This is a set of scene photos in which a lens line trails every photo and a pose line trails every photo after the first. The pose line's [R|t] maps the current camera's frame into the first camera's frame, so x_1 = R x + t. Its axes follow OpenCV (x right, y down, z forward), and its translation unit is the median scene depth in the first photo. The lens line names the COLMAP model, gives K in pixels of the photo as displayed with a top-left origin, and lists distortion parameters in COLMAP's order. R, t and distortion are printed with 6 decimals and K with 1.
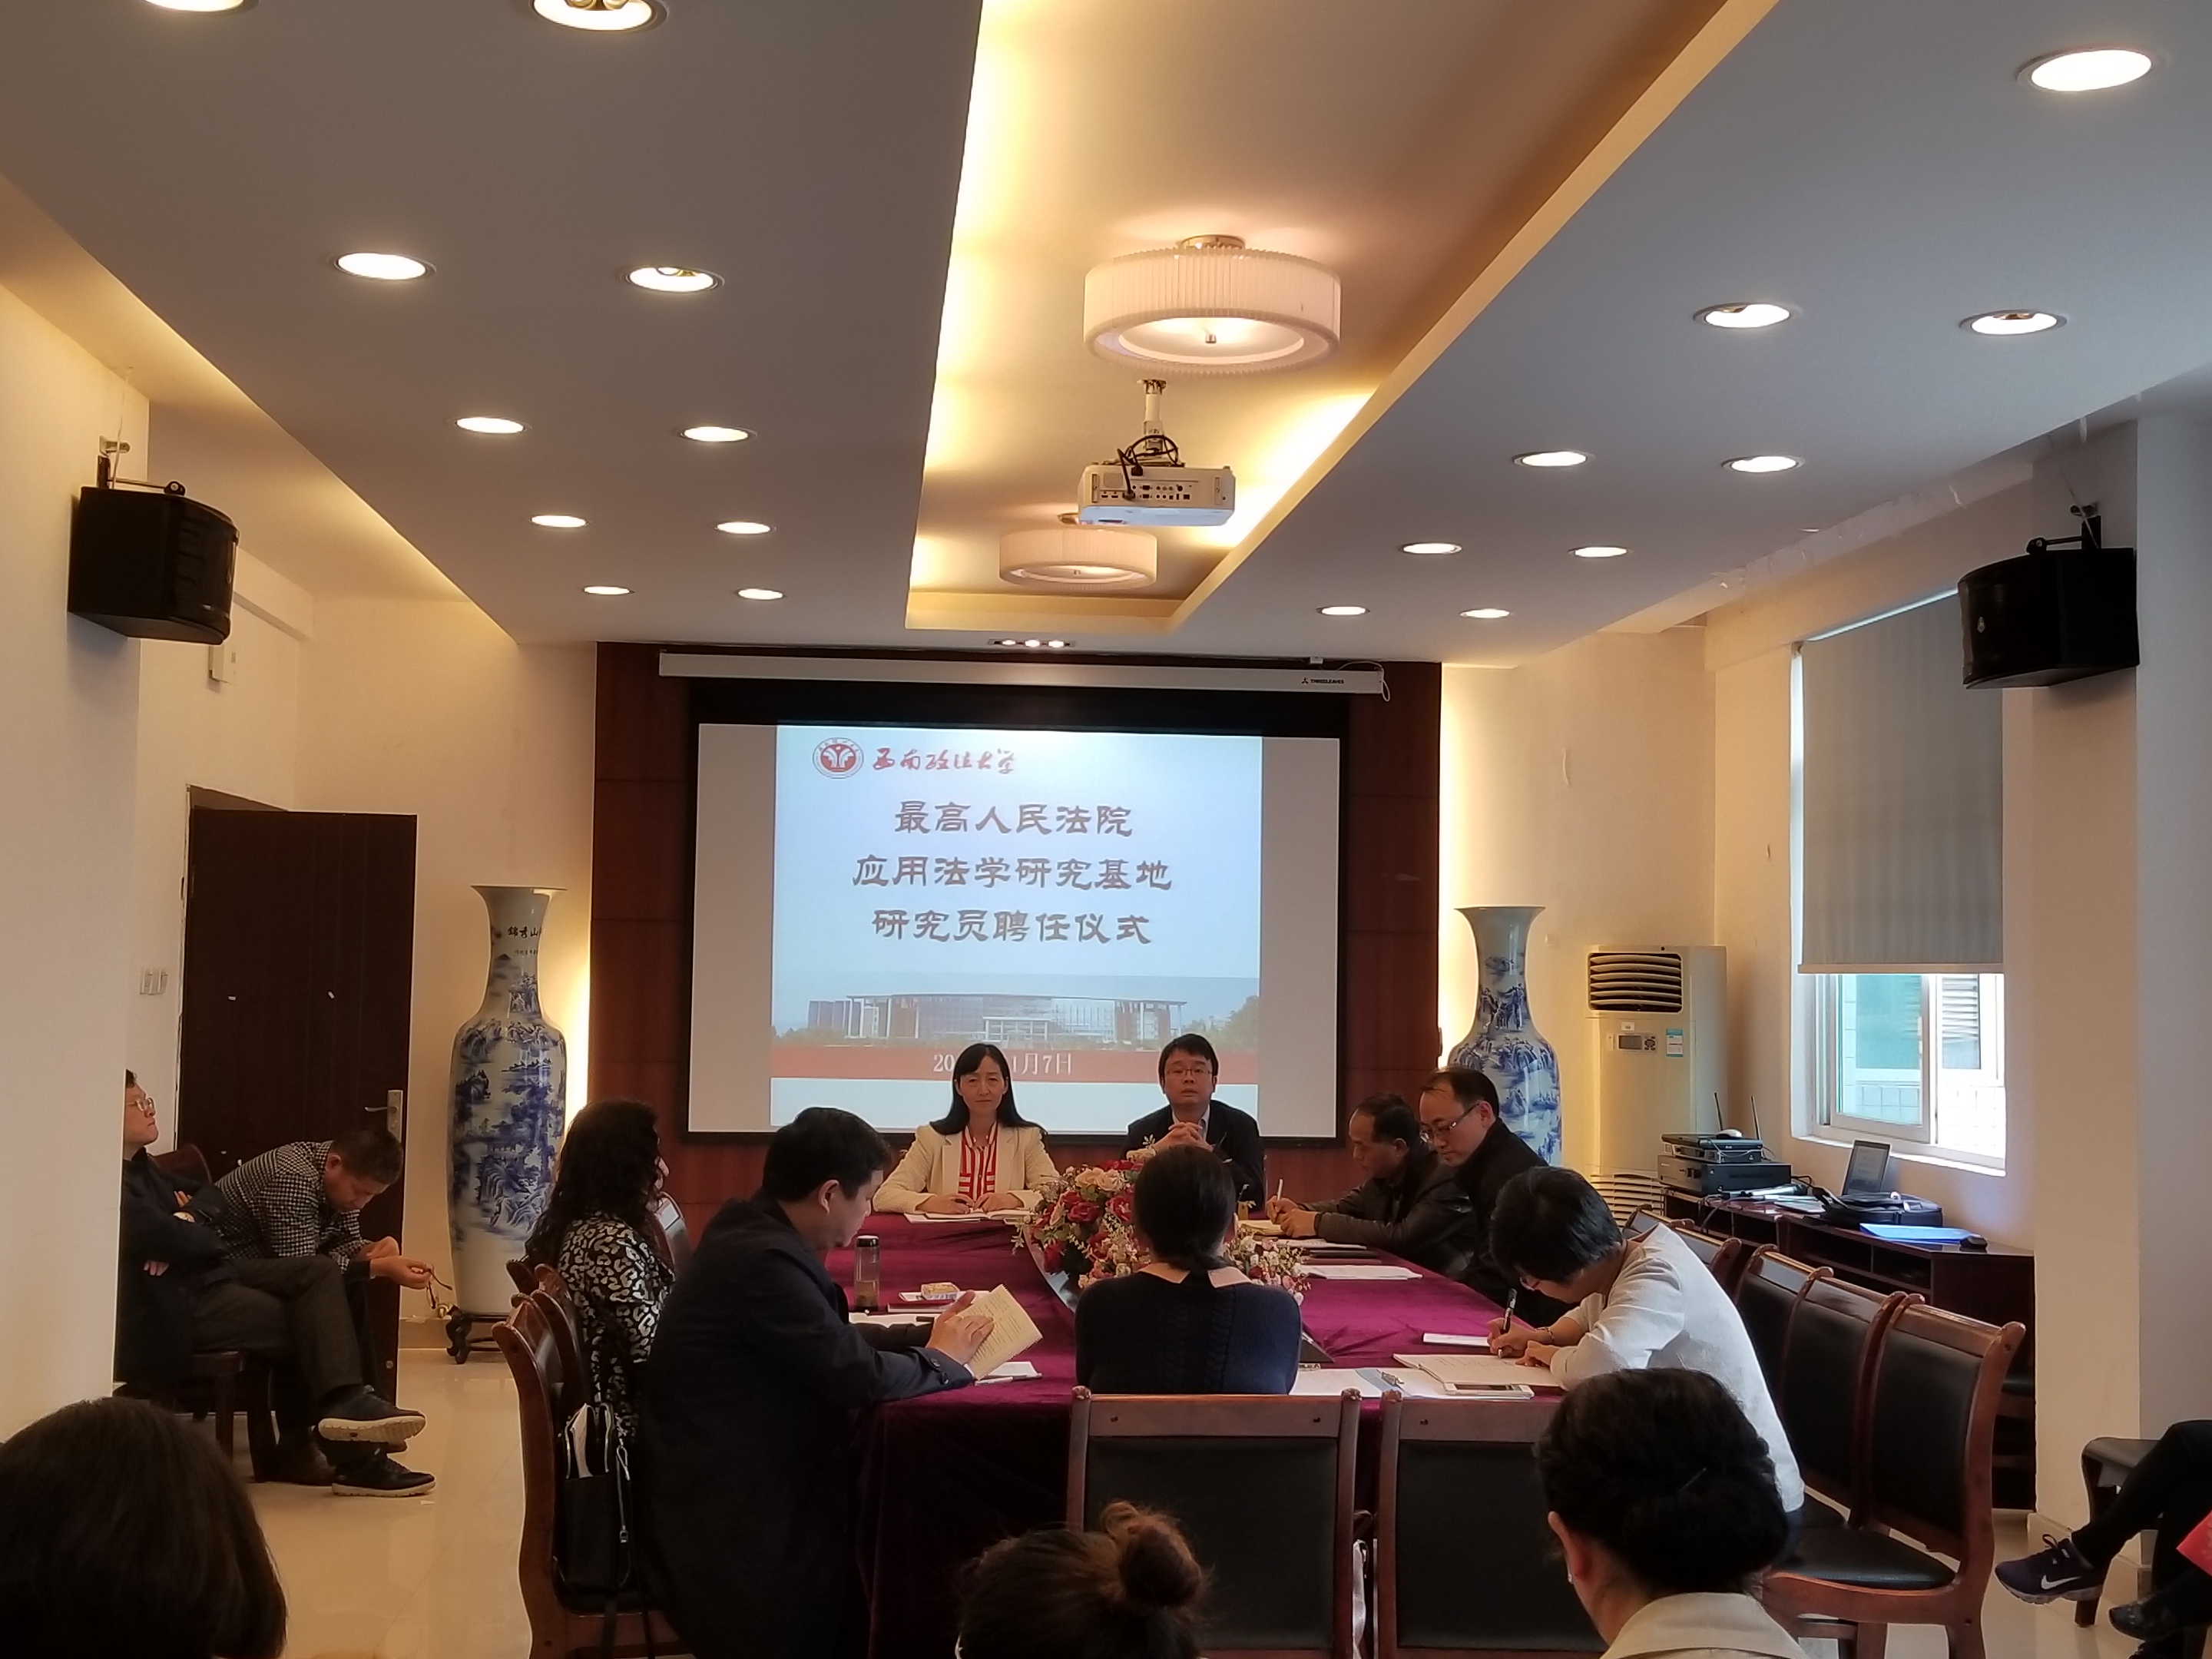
lens RADIAL K [[2577.8, 0, 1066.3], [0, 2577.8, 821.0], [0, 0, 1]] dist [0.098003, -0.011764]
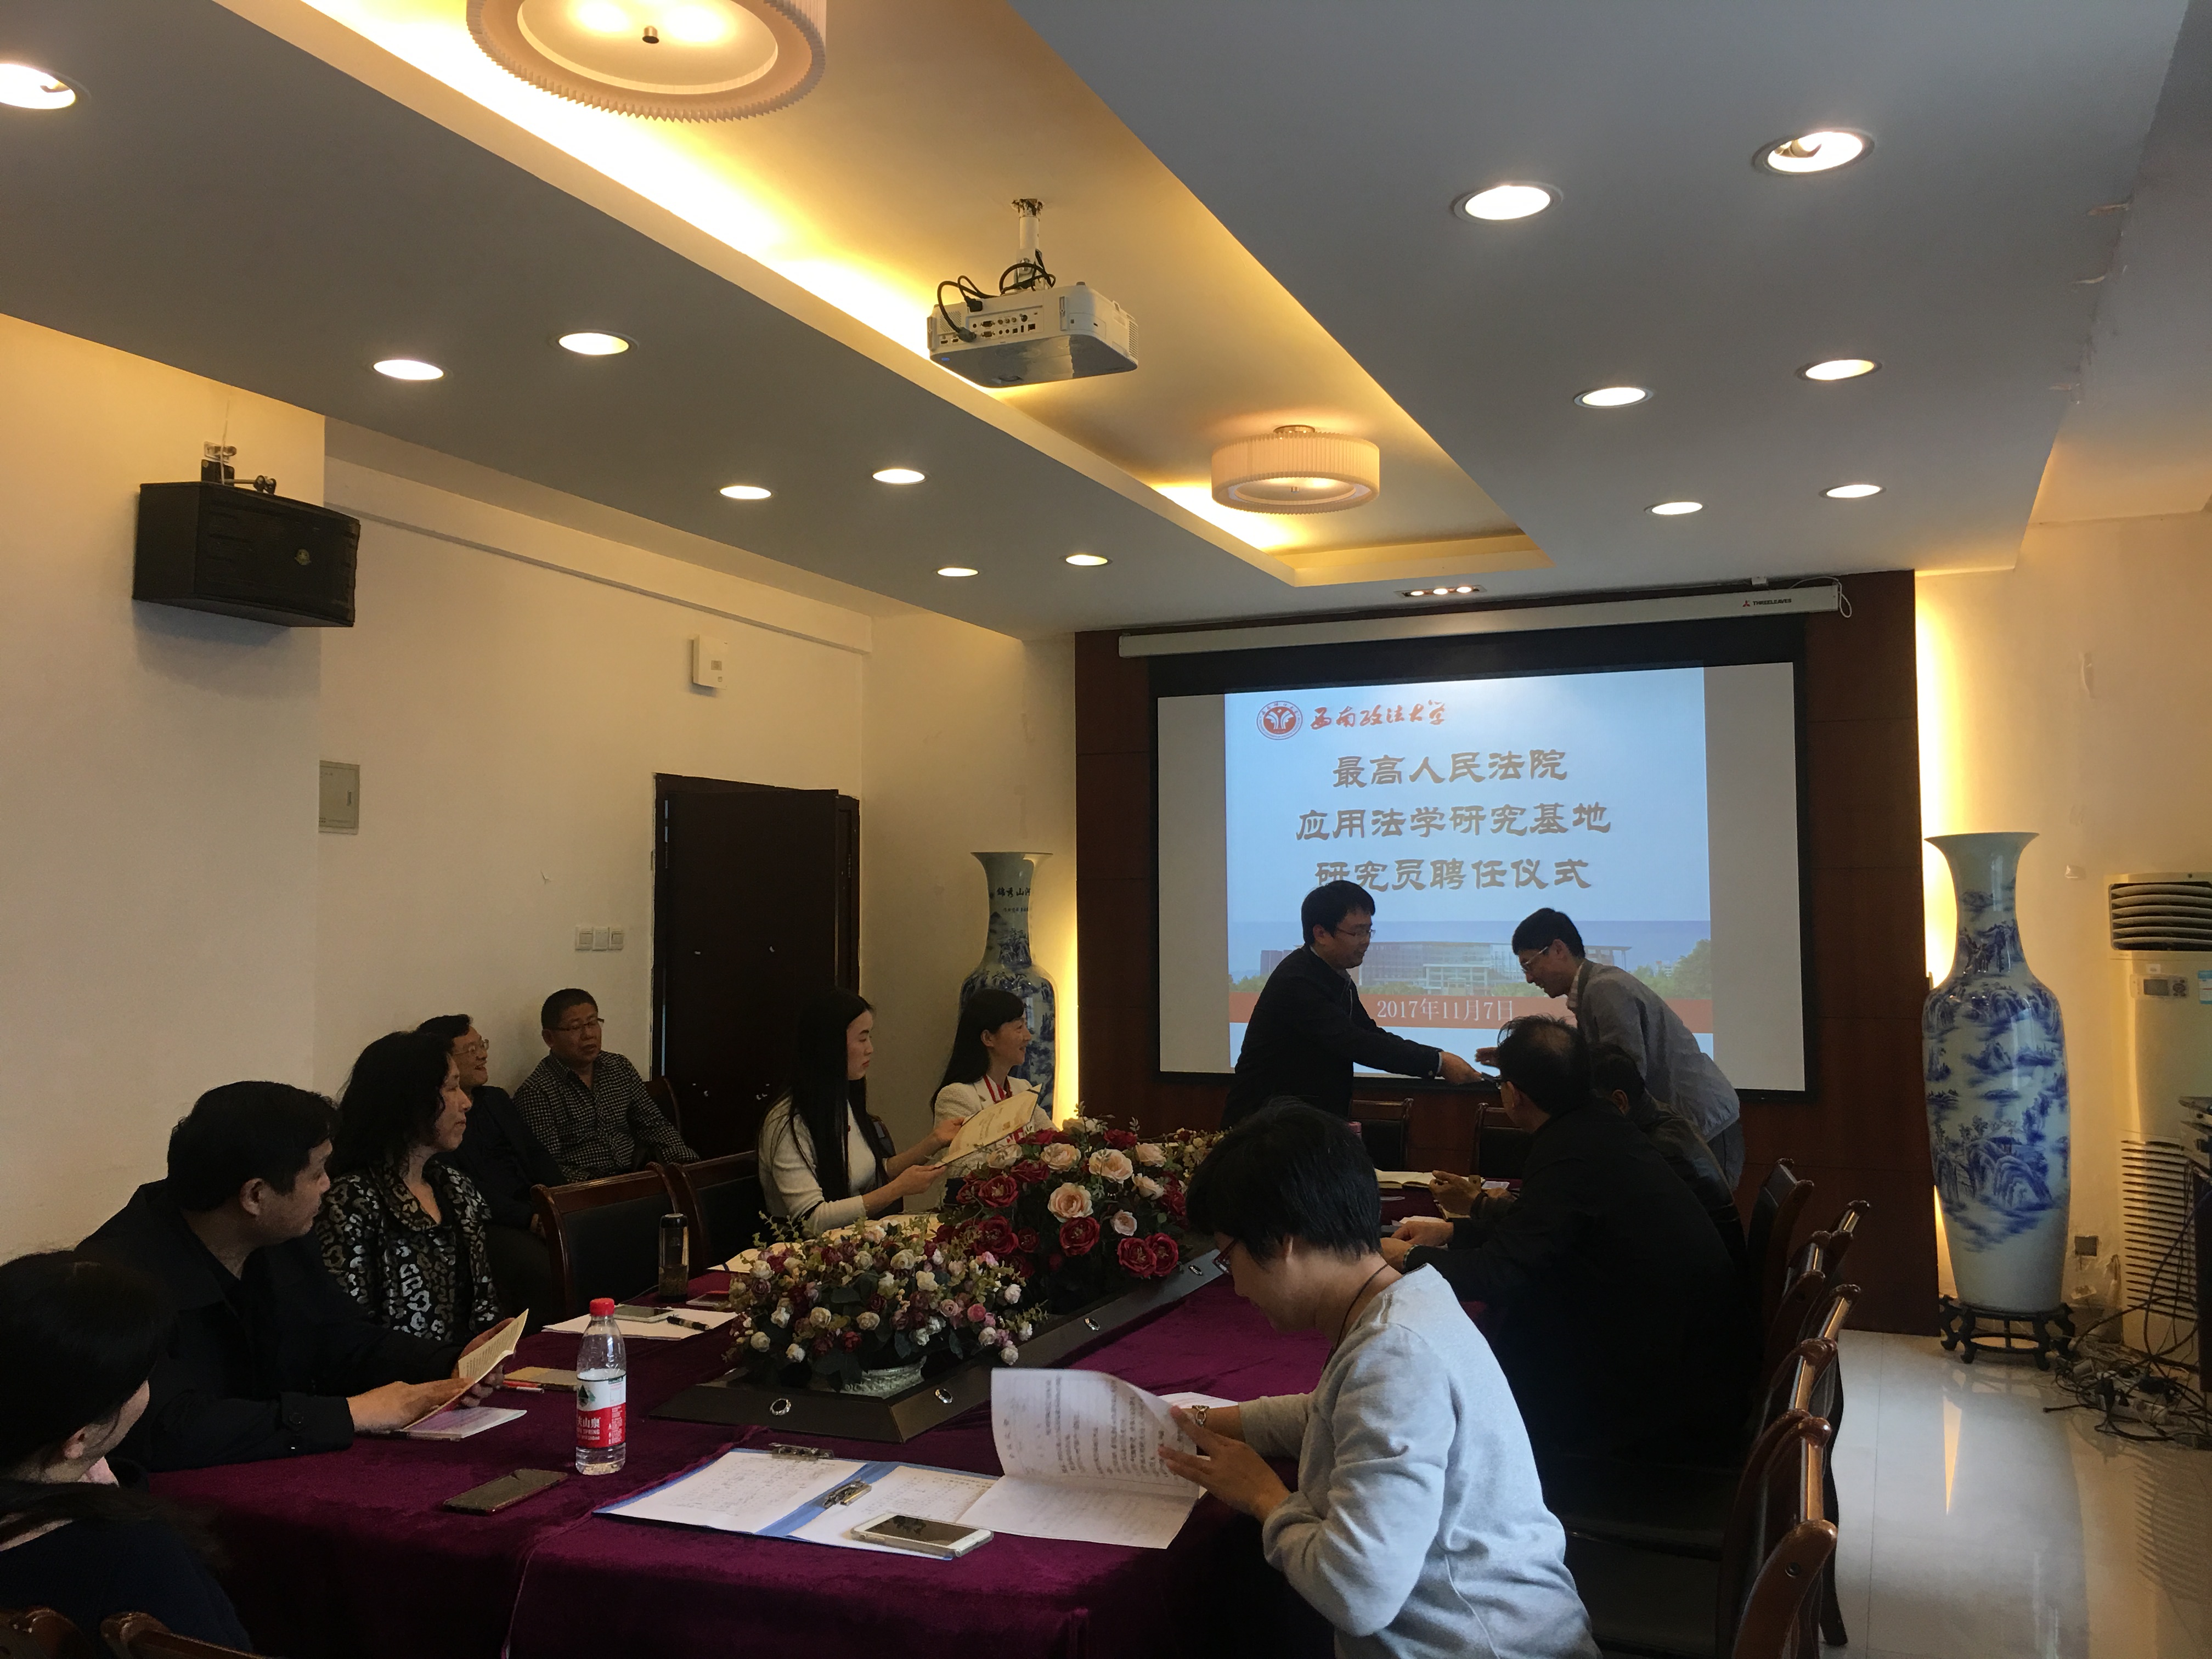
lens RADIAL K [[1870.8, 0, 1101.8], [0, 1870.8, 813.4], [0, 0, 1]] dist [0.068830, -0.075359]
pose [[0.886364, -0.046974, -0.460600, 0.202268], [0.043733, 0.998886, -0.017713, 0.024492], [0.460919, -0.004443, 0.887431, 0.290110]]
